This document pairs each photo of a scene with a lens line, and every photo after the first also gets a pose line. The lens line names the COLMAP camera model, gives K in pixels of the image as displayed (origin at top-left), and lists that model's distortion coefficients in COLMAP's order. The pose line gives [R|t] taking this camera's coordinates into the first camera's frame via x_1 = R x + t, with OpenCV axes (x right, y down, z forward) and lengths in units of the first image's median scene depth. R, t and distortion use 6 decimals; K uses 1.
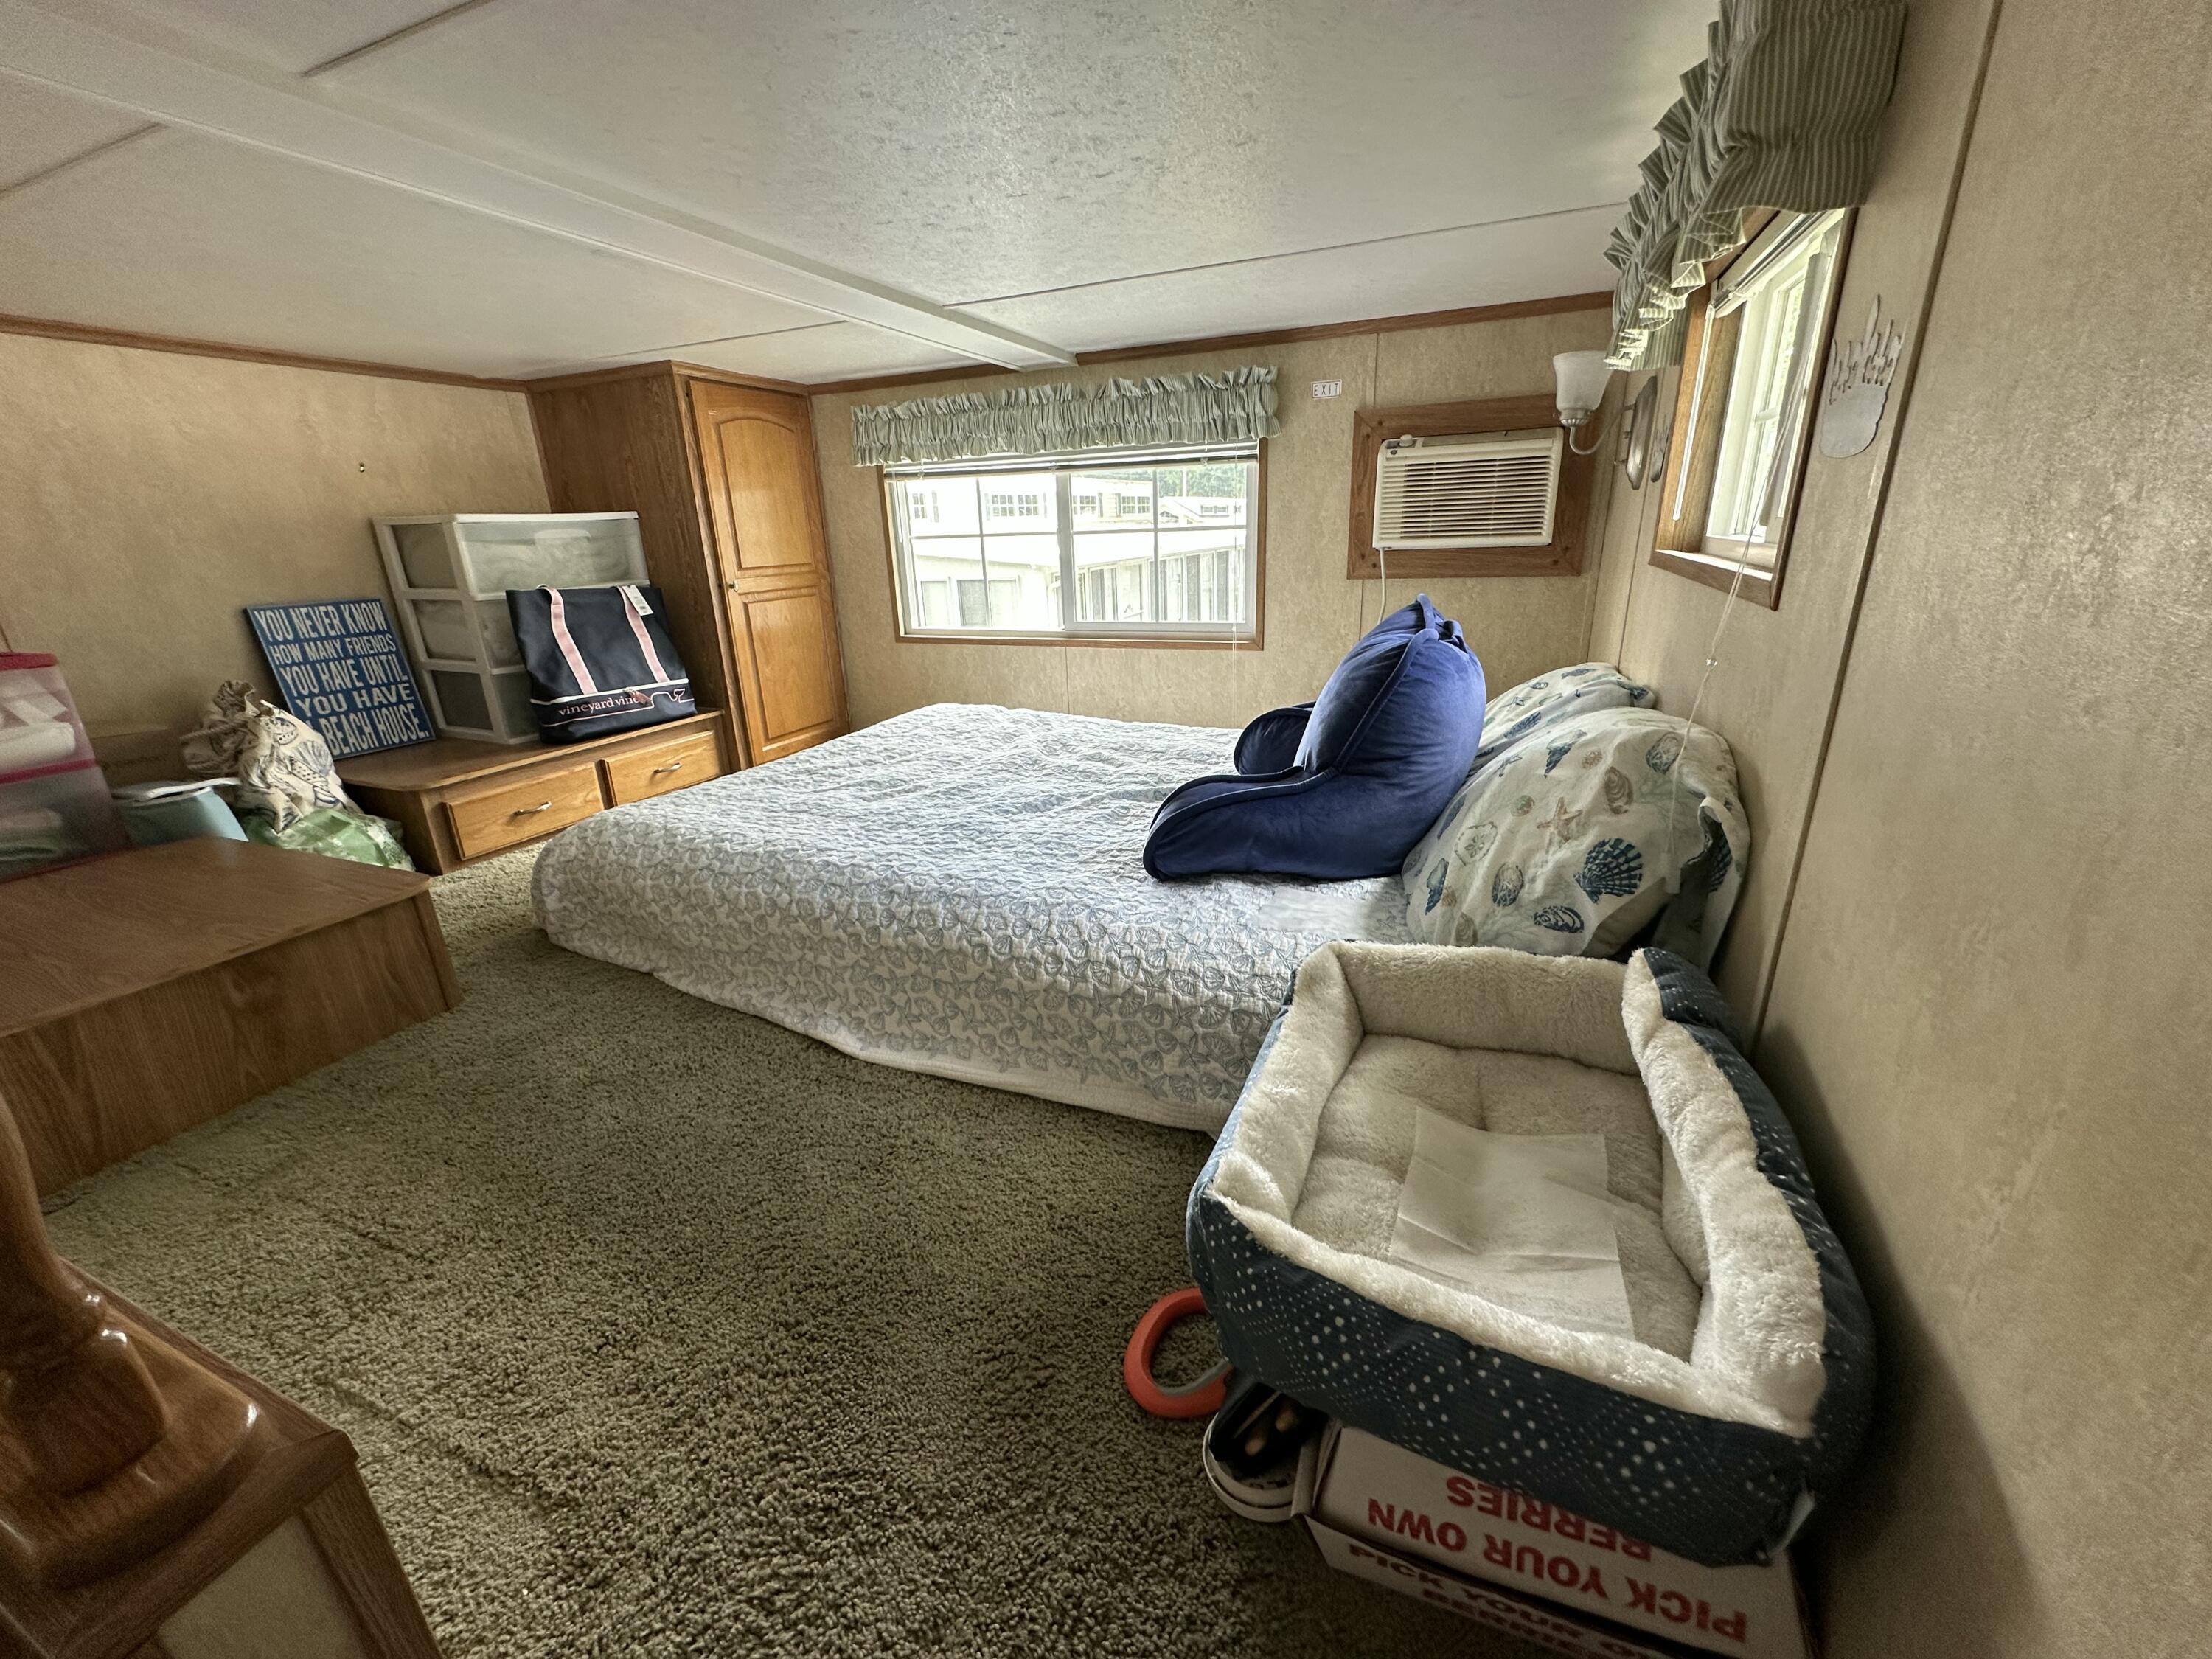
lens RADIAL K [[881.8, 0, 1107.5], [0, 881.8, 827.6], [0, 0, 1]] dist [-0.003110, -0.000409]
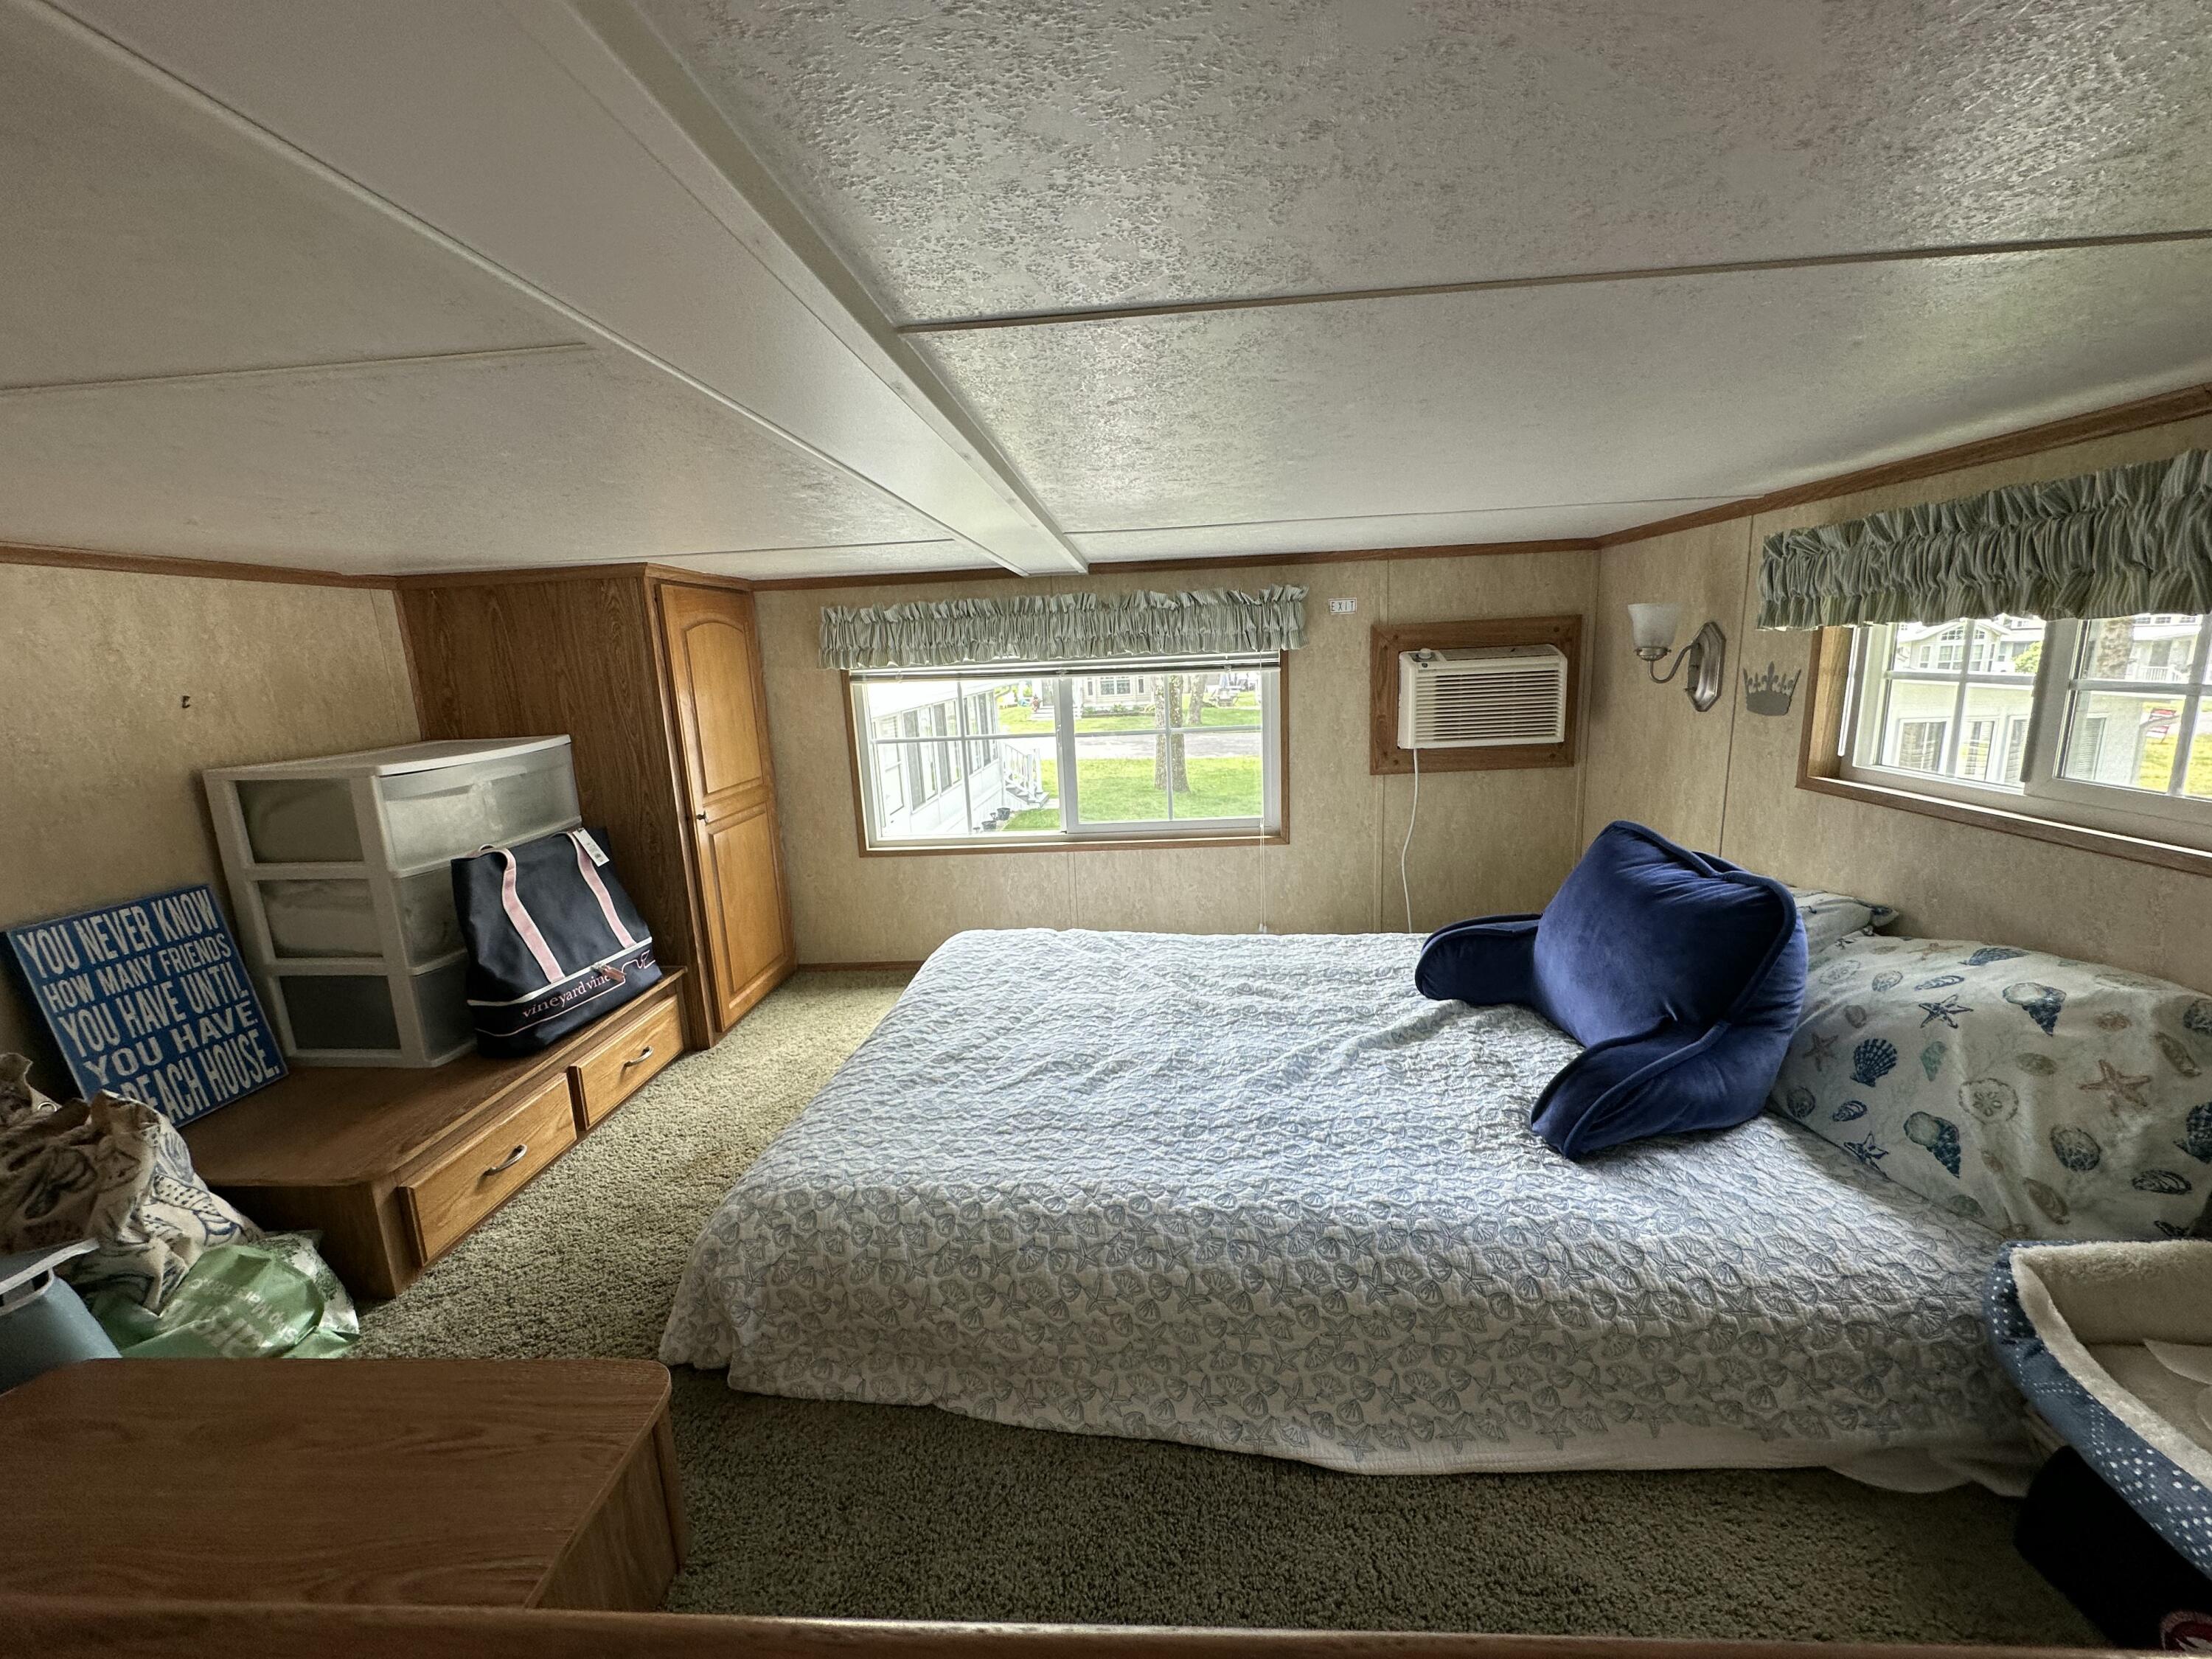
lens RADIAL K [[880.0, 0, 1105.6], [0, 880.0, 827.5], [0, 0, 1]] dist [-0.001528, 0.000329]
pose [[0.940254, -0.075770, 0.331935, -0.408277], [0.122737, 0.984804, -0.122871, -0.138703], [-0.317581, 0.156271, 0.935265, 0.134888]]
